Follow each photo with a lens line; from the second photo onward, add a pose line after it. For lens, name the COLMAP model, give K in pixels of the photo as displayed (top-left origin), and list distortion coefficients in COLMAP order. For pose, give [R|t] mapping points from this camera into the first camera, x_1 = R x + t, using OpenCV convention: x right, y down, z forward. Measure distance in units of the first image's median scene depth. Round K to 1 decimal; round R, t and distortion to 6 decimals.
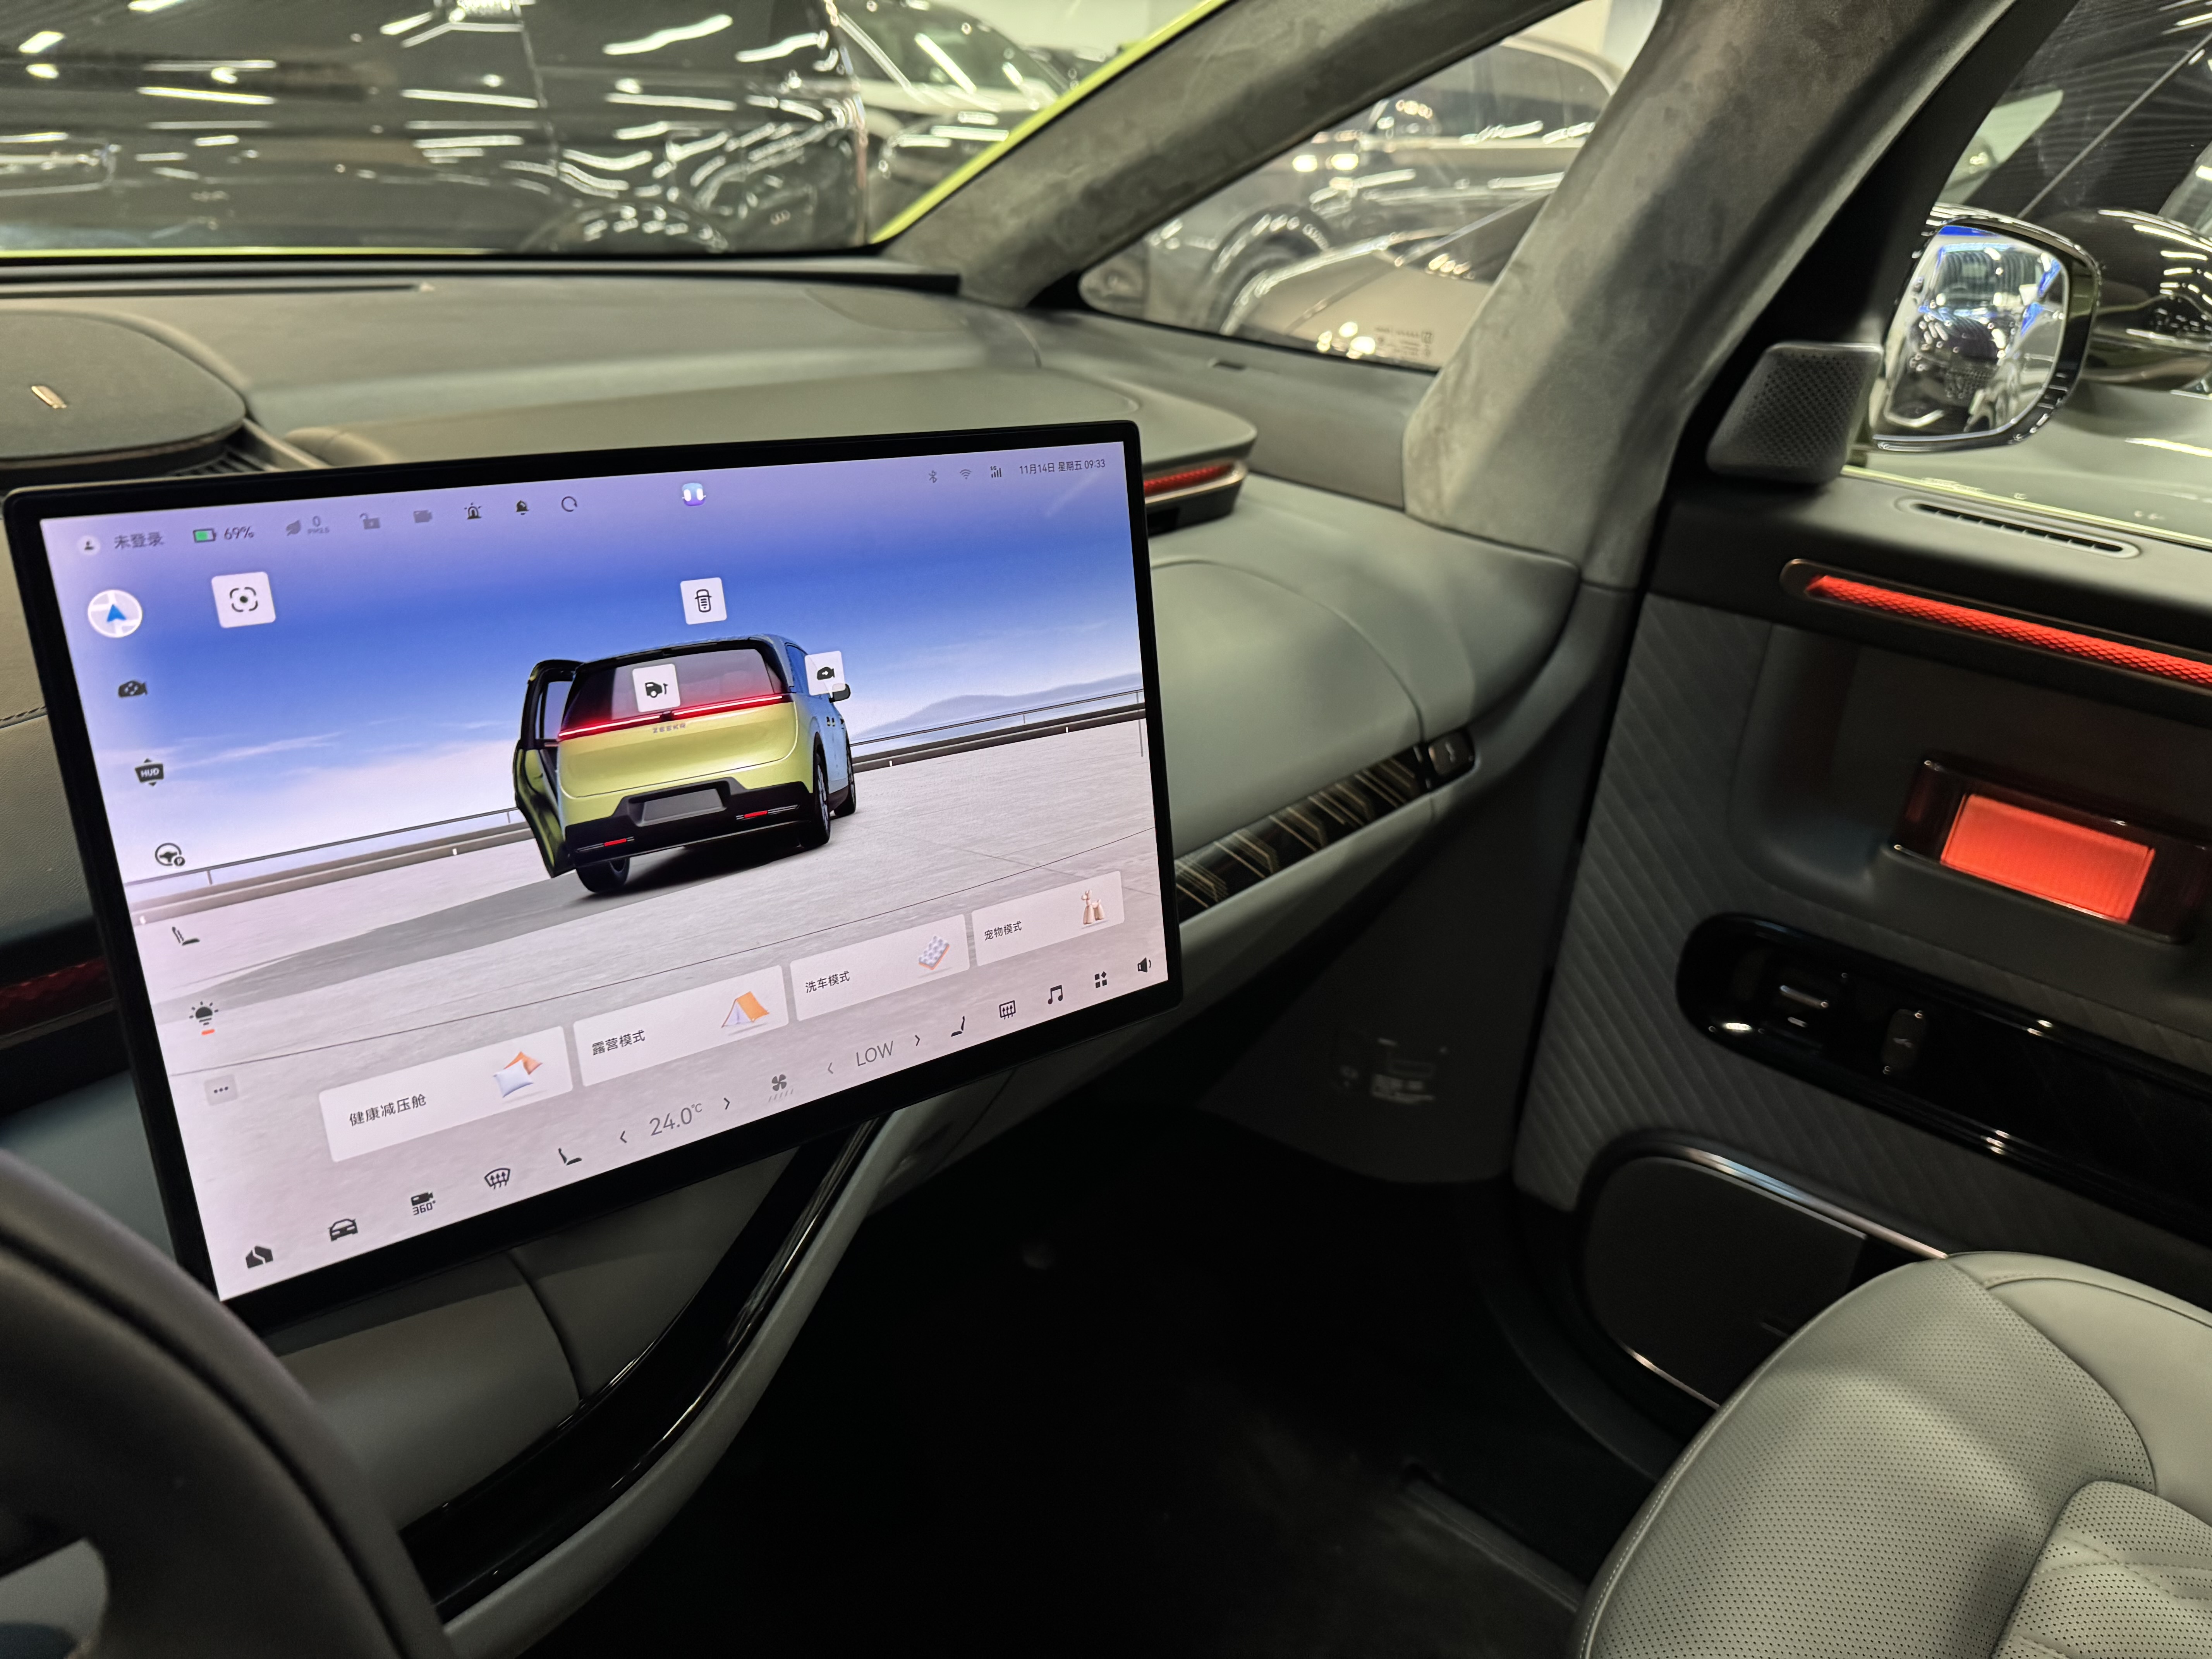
lens RADIAL K [[1564.2, 0, 1106.0], [0, 1564.2, 818.8], [0, 0, 1]] dist [0.043217, -0.065311]
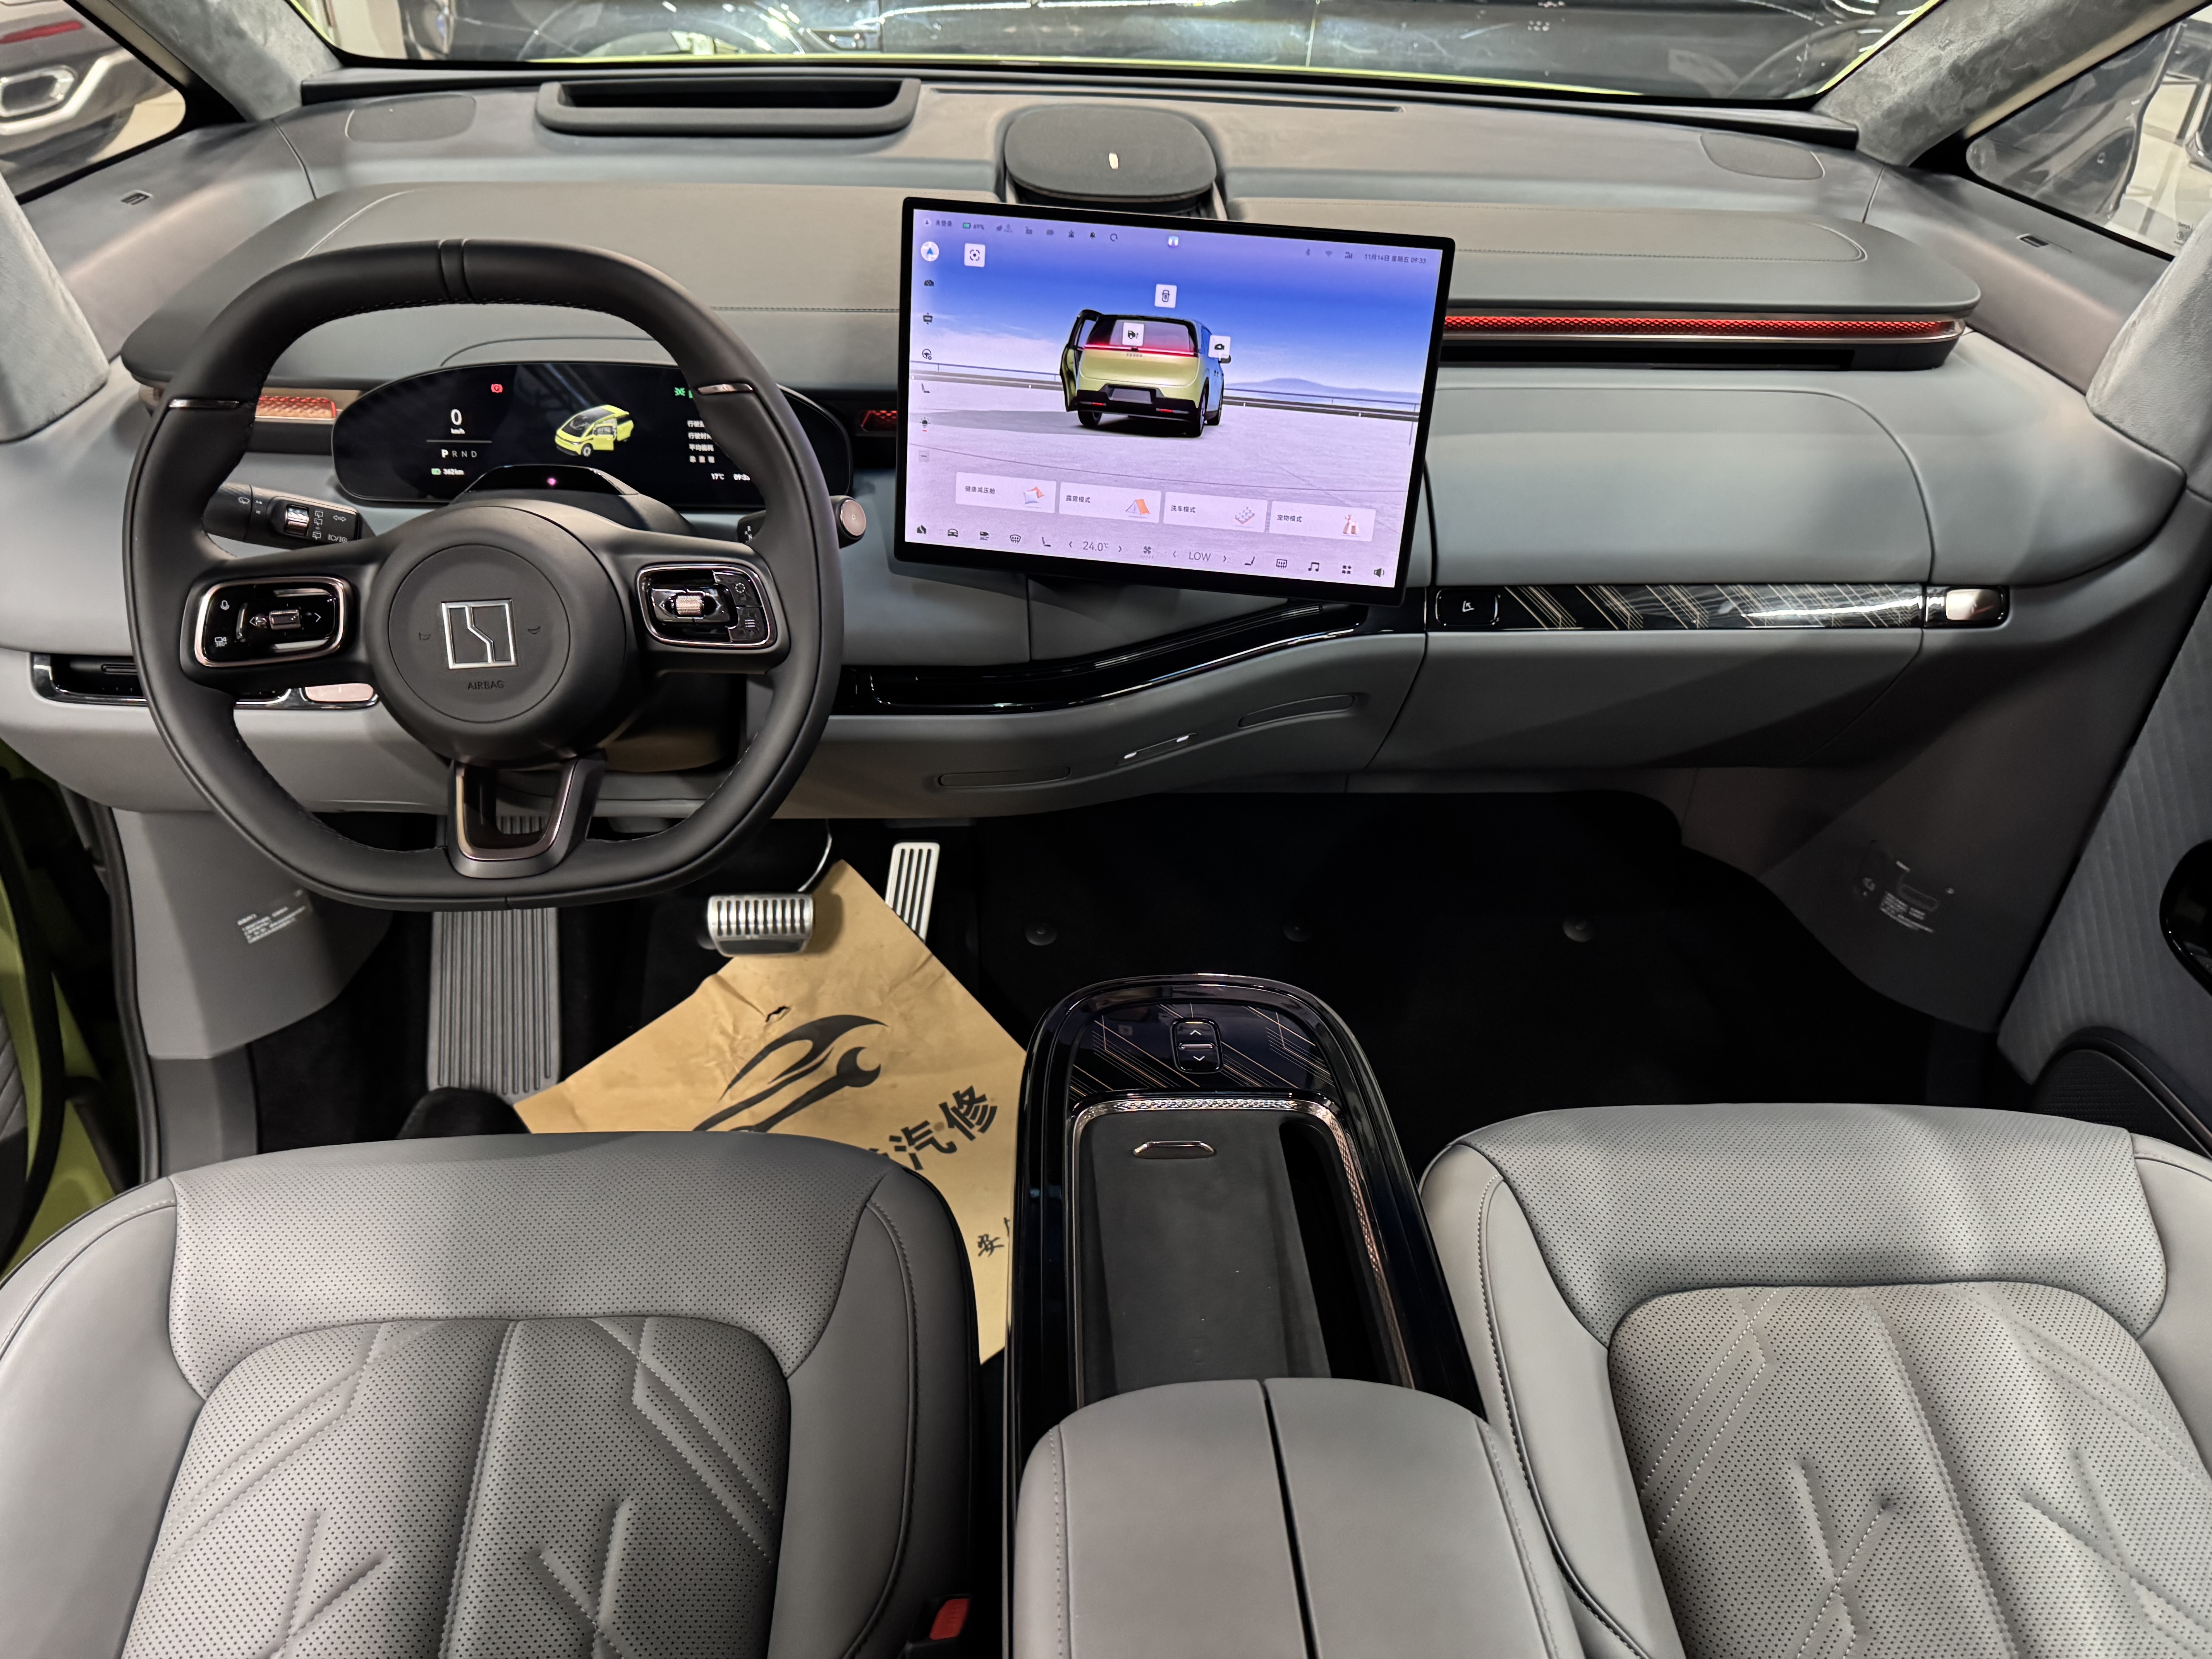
lens RADIAL K [[1564.2, 0, 1146.5], [0, 1564.2, 856.0], [0, 0, 1]] dist [0.043217, -0.065311]
pose [[0.714362, 0.361756, -0.599015, 0.559612], [-0.282995, 0.932235, 0.225504, 0.040038], [0.640000, 0.008427, 0.768328, -0.269929]]
